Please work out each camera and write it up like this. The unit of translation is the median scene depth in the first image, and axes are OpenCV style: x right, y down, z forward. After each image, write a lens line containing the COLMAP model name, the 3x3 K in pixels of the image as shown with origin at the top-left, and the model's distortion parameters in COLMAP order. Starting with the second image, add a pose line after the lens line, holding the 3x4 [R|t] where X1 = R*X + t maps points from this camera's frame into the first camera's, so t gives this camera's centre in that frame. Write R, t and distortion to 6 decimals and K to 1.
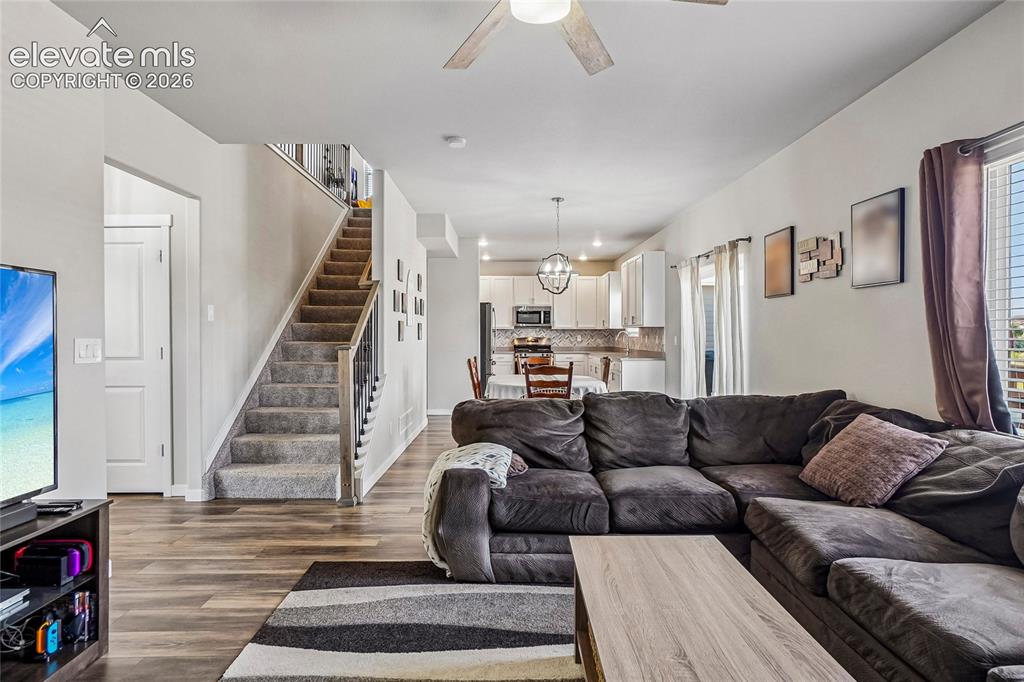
lens RADIAL K [[522.1, 0, 507.0], [0, 522.1, 336.7], [0, 0, 1]] dist [-0.014159, 0.001312]
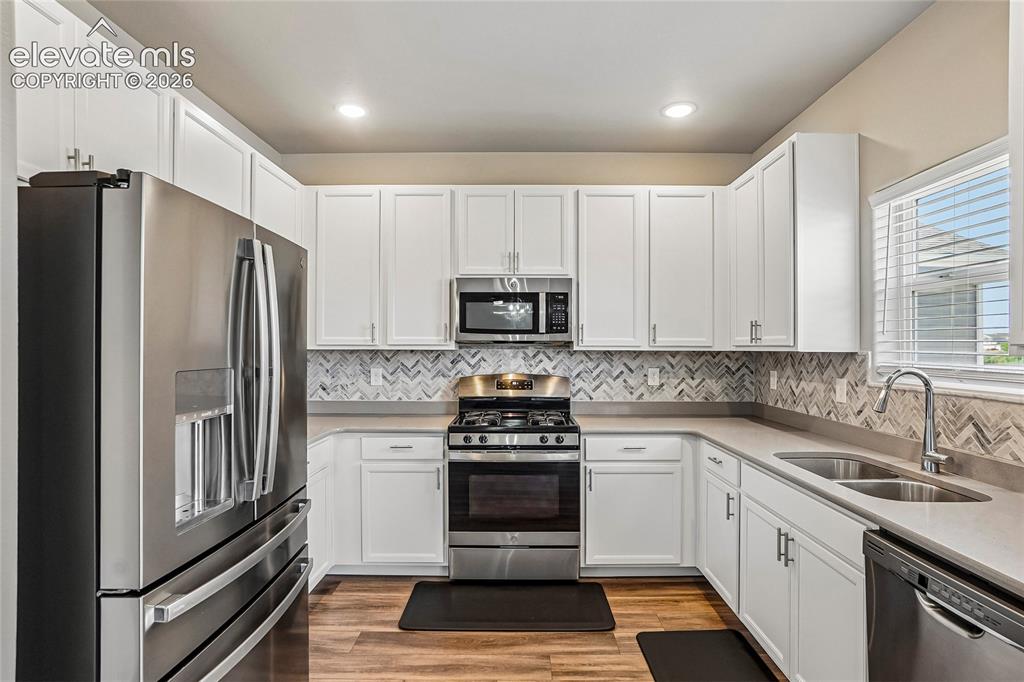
lens RADIAL K [[527.7, 0, 520.0], [0, 527.7, 345.4], [0, 0, 1]] dist [-0.043744, 0.014297]
pose [[0.999947, -0.000048, -0.010330, 0.056755], [-0.000029, 0.999972, -0.007436, -0.015158], [0.010330, 0.007436, 0.999919, 0.678889]]
